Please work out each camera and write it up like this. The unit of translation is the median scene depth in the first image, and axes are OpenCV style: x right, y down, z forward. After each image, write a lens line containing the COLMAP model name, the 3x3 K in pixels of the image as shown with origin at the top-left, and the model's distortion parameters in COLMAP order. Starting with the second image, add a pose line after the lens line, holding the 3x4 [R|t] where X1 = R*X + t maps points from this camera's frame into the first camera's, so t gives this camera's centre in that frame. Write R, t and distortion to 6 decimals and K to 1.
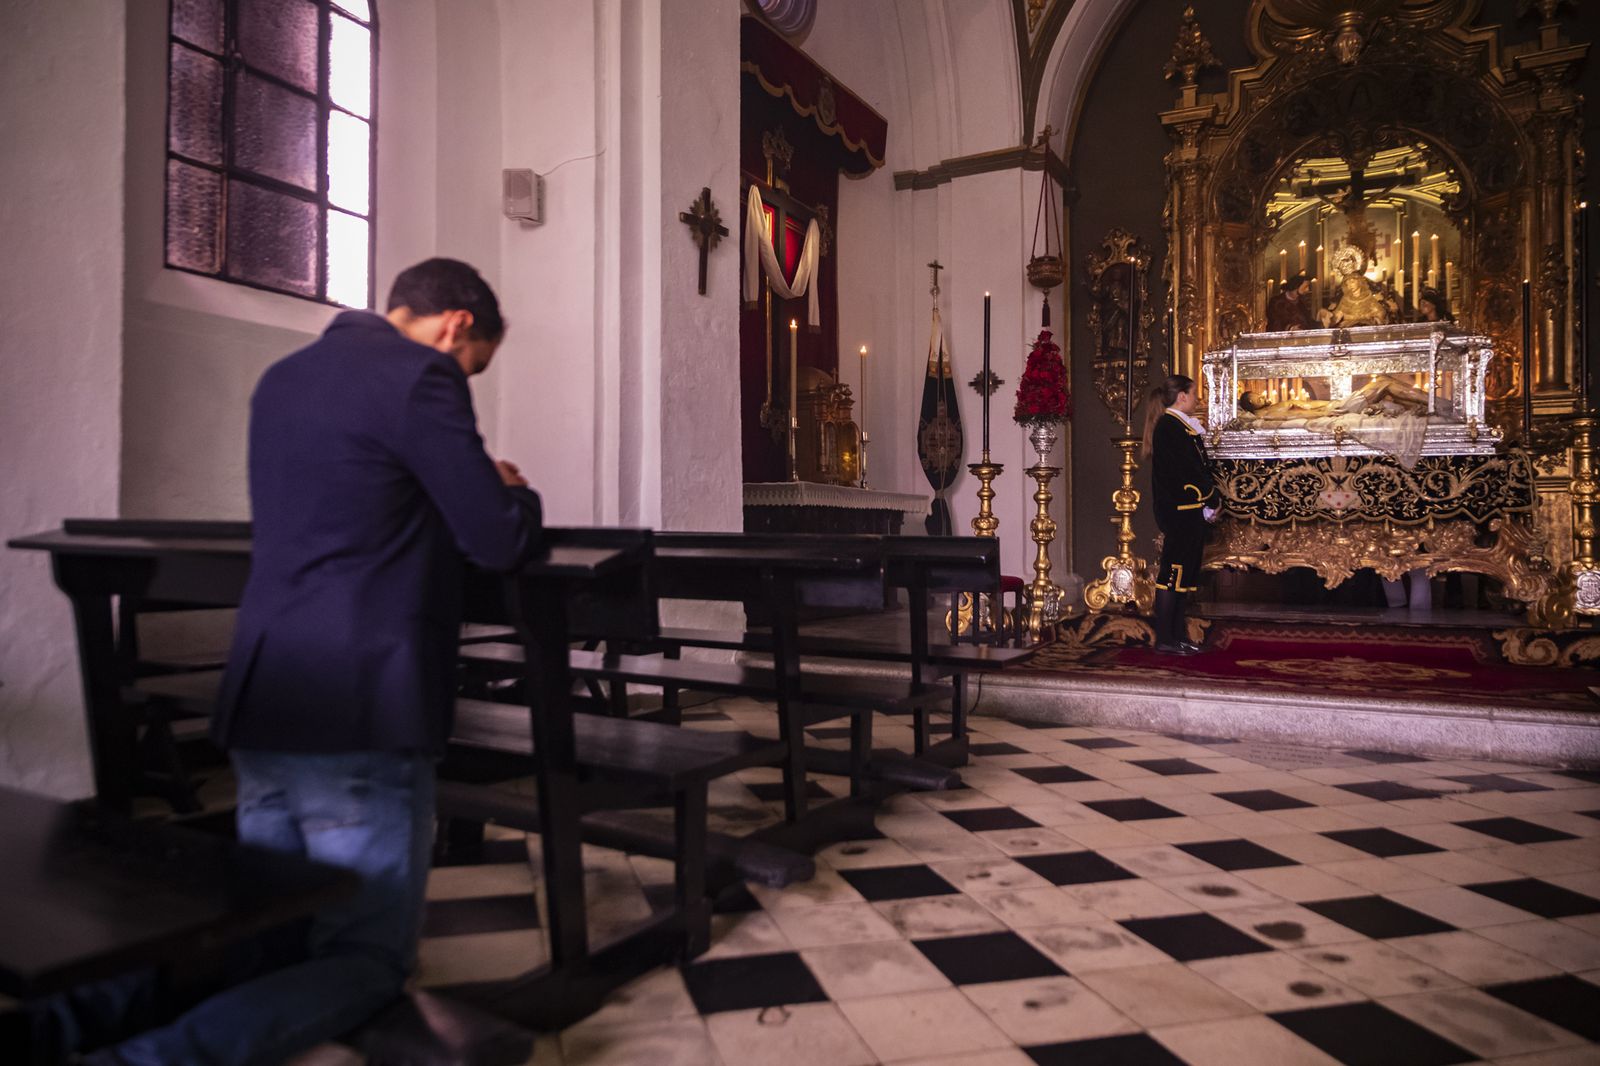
lens RADIAL K [[1103.1, 0, 801.7], [0, 1103.1, 533.8], [0, 0, 1]] dist [-0.001341, 0.001418]
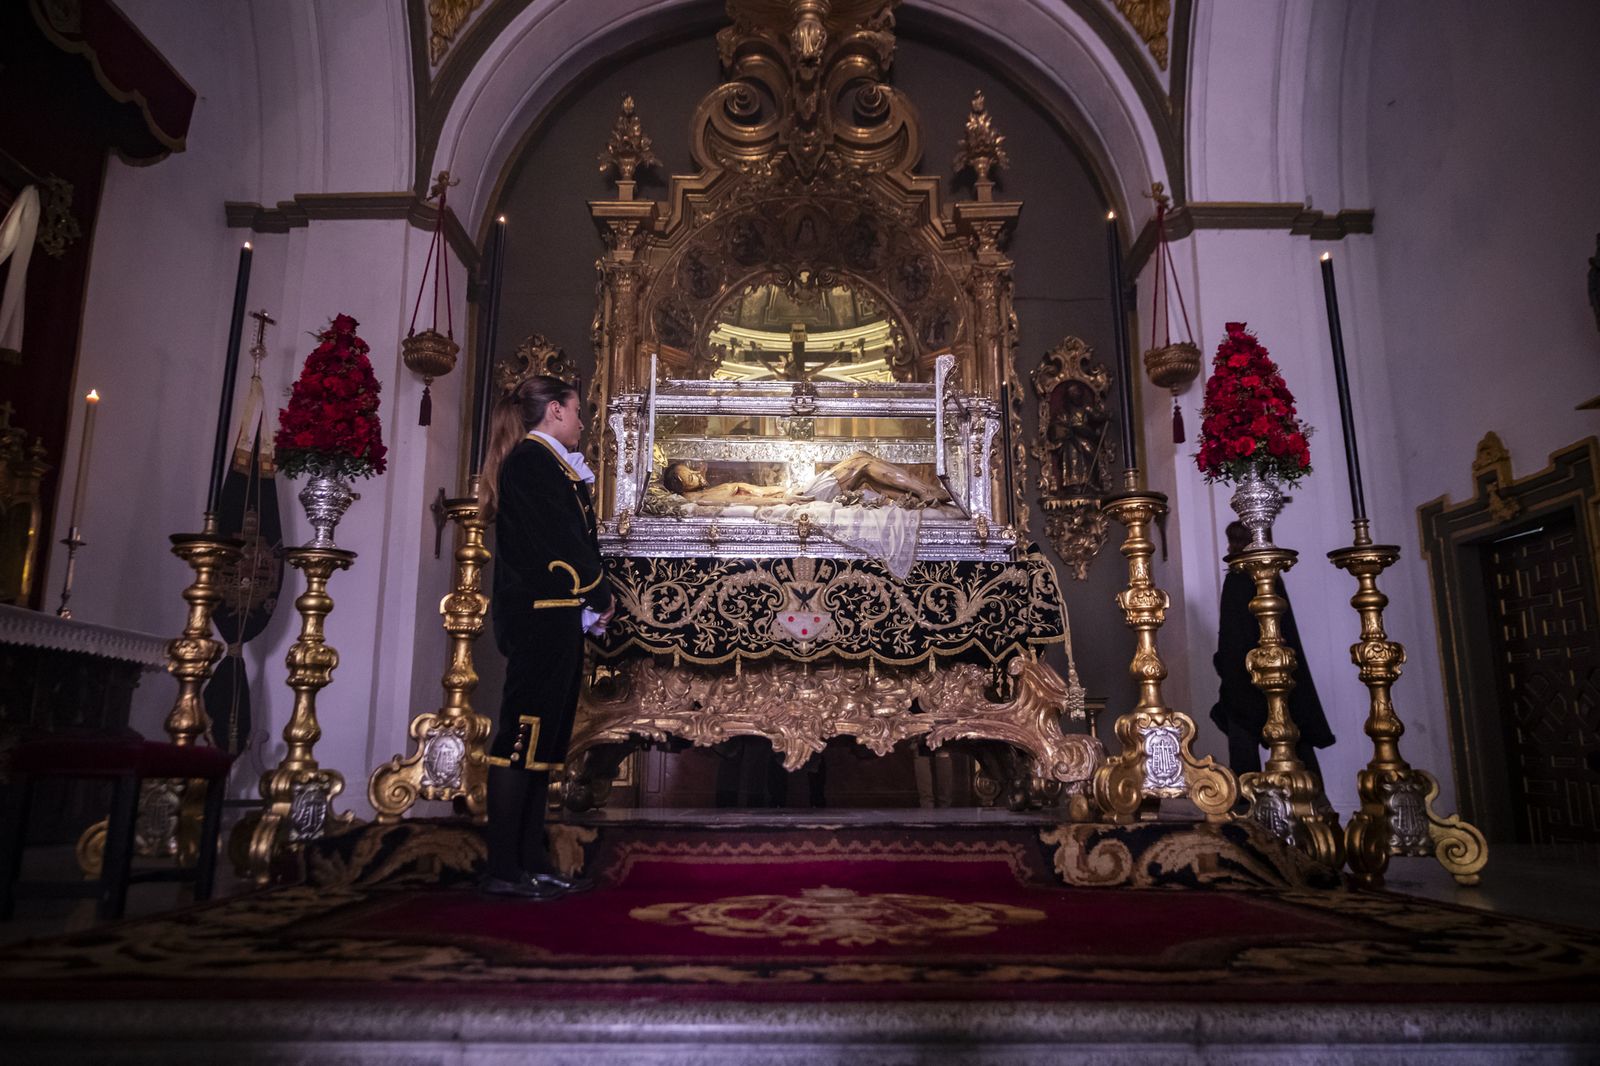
lens RADIAL K [[1103.1, 0, 798.5], [0, 1103.1, 524.9], [0, 0, 1]] dist [-0.001341, 0.001418]
pose [[0.886852, 0.095308, 0.452117, 0.186476], [0.000989, 0.978101, -0.208128, 0.042596], [-0.462052, 0.185026, 0.867337, 0.427561]]
